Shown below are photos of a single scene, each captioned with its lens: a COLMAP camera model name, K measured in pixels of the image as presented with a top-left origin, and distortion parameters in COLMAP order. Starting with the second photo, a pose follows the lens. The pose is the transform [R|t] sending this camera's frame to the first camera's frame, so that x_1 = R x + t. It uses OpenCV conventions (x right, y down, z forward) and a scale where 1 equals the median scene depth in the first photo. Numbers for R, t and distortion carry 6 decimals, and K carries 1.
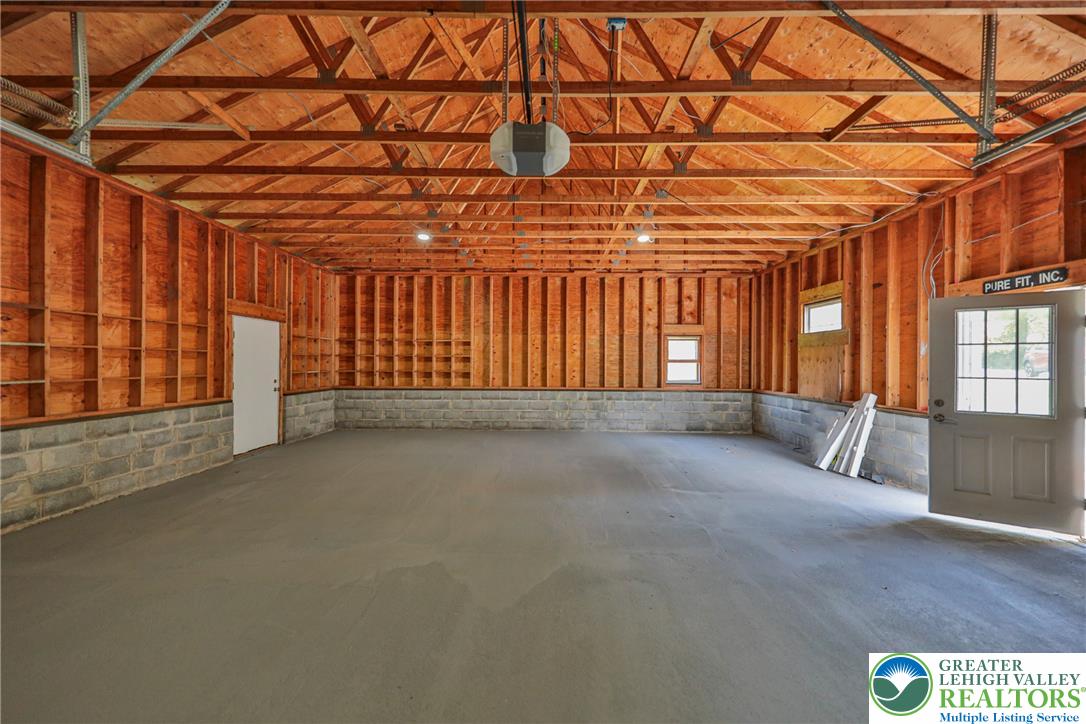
lens RADIAL K [[365.4, 0, 544.9], [0, 365.4, 365.2], [0, 0, 1]] dist [-0.003852, 0.000280]
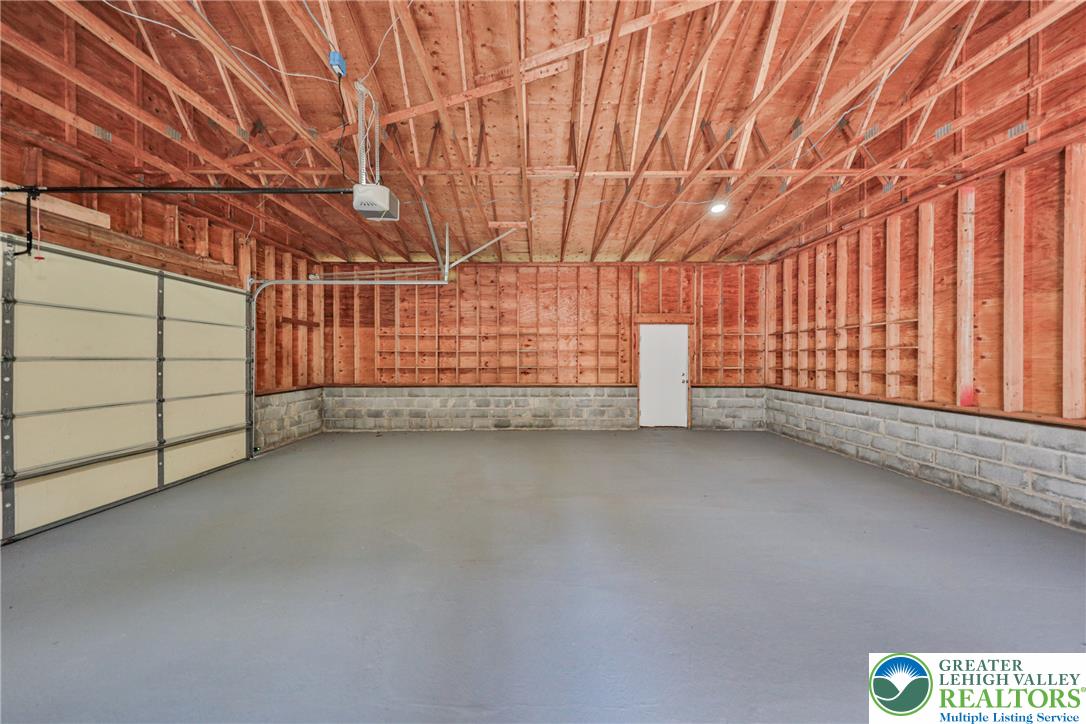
lens RADIAL K [[365.4, 0, 543.0], [0, 365.4, 358.9], [0, 0, 1]] dist [-0.003852, 0.000280]
pose [[0.006469, -0.000138, -0.999979, 0.379031], [-0.006121, 0.999981, -0.000177, -0.003547], [0.999960, 0.006122, 0.006468, 0.445809]]
